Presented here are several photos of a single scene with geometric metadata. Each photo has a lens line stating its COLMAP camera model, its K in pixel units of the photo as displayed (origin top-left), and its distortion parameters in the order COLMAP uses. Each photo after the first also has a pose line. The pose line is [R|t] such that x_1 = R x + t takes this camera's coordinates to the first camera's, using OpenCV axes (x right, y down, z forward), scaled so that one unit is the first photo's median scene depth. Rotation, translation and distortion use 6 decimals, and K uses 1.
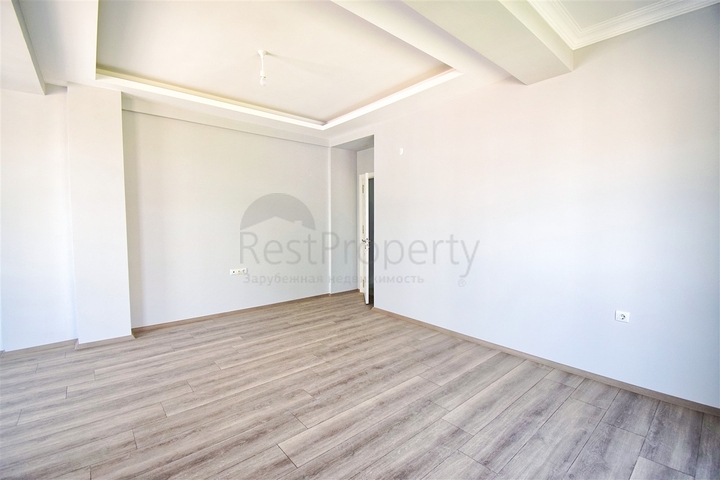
lens RADIAL K [[321.4, 0, 360.0], [0, 321.4, 240.0], [0, 0, 1]] dist [0.028286, -0.000437]
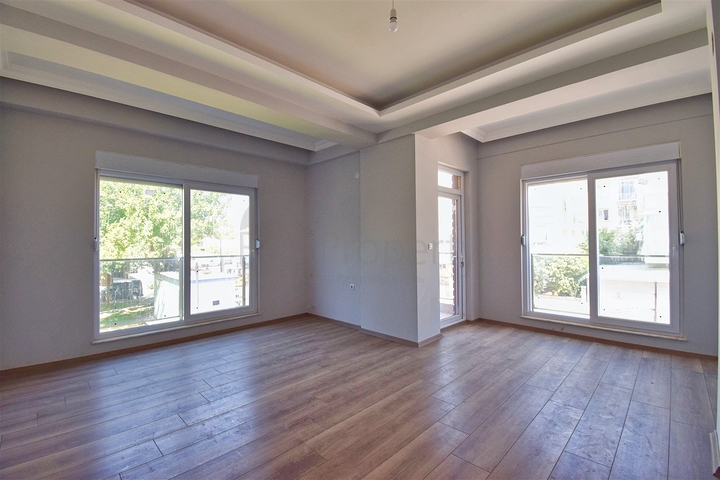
lens RADIAL K [[321.4, 0, 360.0], [0, 321.4, 240.0], [0, 0, 1]] dist [0.028286, -0.000437]
pose [[-0.996475, 0.011827, -0.083048, -0.193349], [0.007783, 0.998776, 0.048851, -0.085273], [0.083524, 0.048033, -0.995347, 1.881621]]
